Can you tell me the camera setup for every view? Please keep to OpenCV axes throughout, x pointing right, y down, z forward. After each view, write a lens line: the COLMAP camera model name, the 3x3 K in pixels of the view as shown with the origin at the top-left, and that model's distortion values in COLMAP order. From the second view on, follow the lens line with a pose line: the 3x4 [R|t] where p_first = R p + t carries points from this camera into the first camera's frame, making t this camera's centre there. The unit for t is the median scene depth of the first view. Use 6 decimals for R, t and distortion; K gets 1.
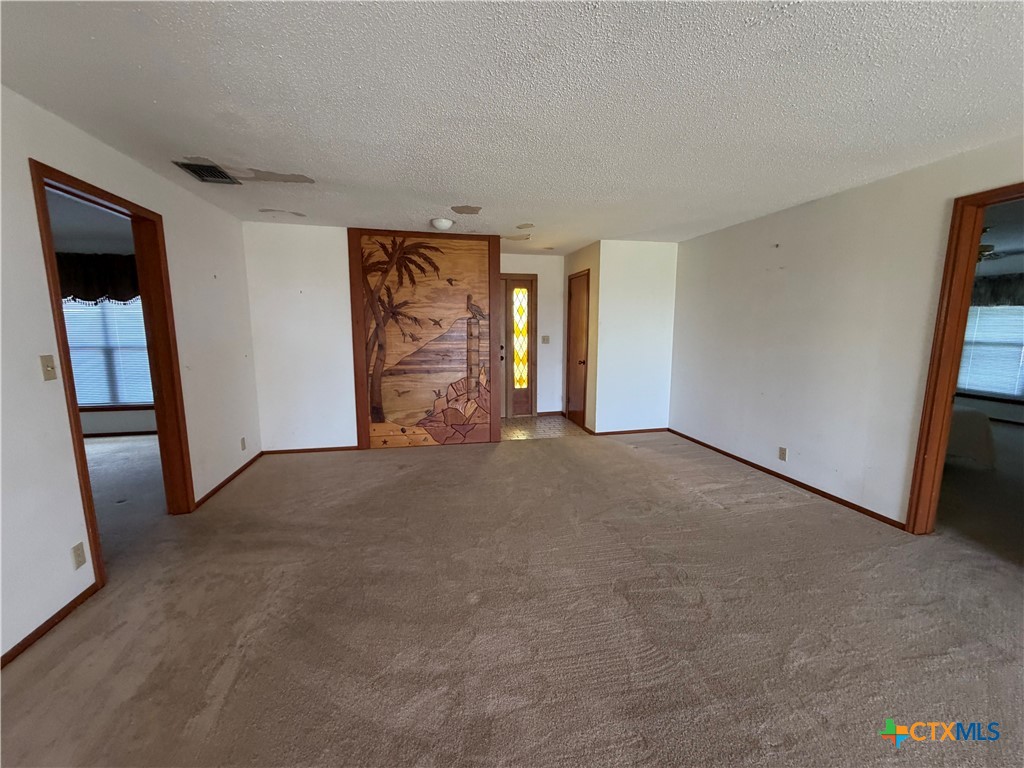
lens RADIAL K [[408.9, 0, 510.2], [0, 408.9, 382.1], [0, 0, 1]] dist [0.002870, -0.000215]
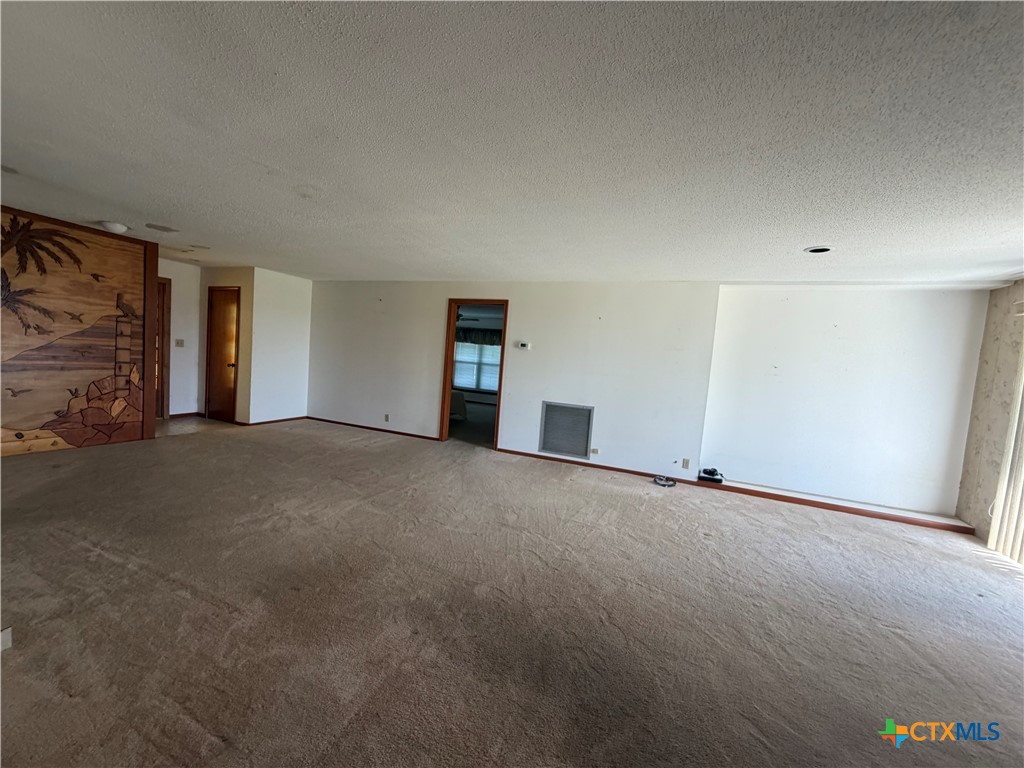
lens RADIAL K [[408.9, 0, 509.0], [0, 408.9, 385.1], [0, 0, 1]] dist [0.002870, -0.000215]
pose [[0.573779, -0.010866, 0.818938, -0.380776], [0.037139, 0.999229, -0.012763, 0.061515], [-0.818167, 0.037738, 0.573740, -0.359225]]
